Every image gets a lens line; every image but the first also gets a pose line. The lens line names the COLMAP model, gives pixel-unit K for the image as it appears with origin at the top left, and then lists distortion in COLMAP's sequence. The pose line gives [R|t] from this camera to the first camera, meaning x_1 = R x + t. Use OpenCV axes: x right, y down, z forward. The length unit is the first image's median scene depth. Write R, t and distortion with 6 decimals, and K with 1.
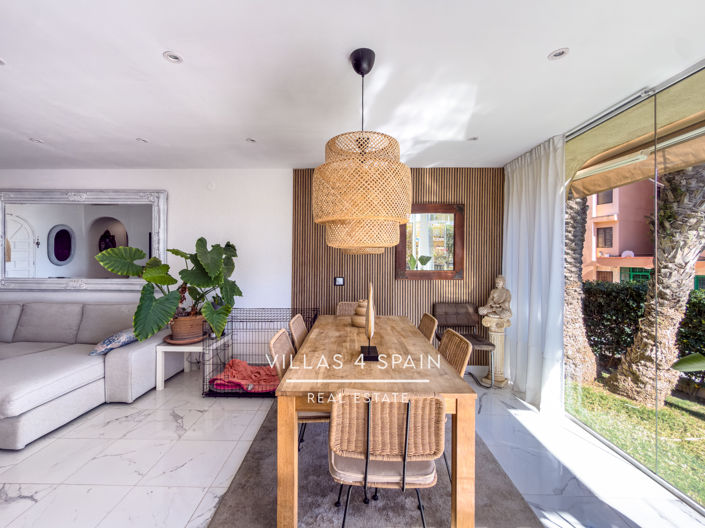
lens RADIAL K [[300.0, 0, 343.4], [0, 300.0, 254.2], [0, 0, 1]] dist [0.000370, -0.000112]
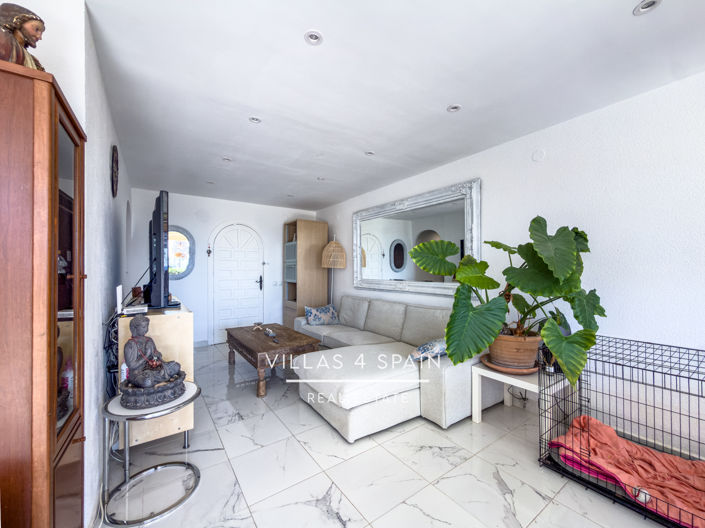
lens RADIAL K [[284.4, 0, 353.3], [0, 284.4, 271.3], [0, 0, 1]] dist [-0.000272, -0.000056]
pose [[0.595497, -0.002122, -0.803355, -0.200257], [0.014865, 0.999854, 0.008378, 0.042907], [0.803220, -0.016931, 0.595442, 0.296200]]
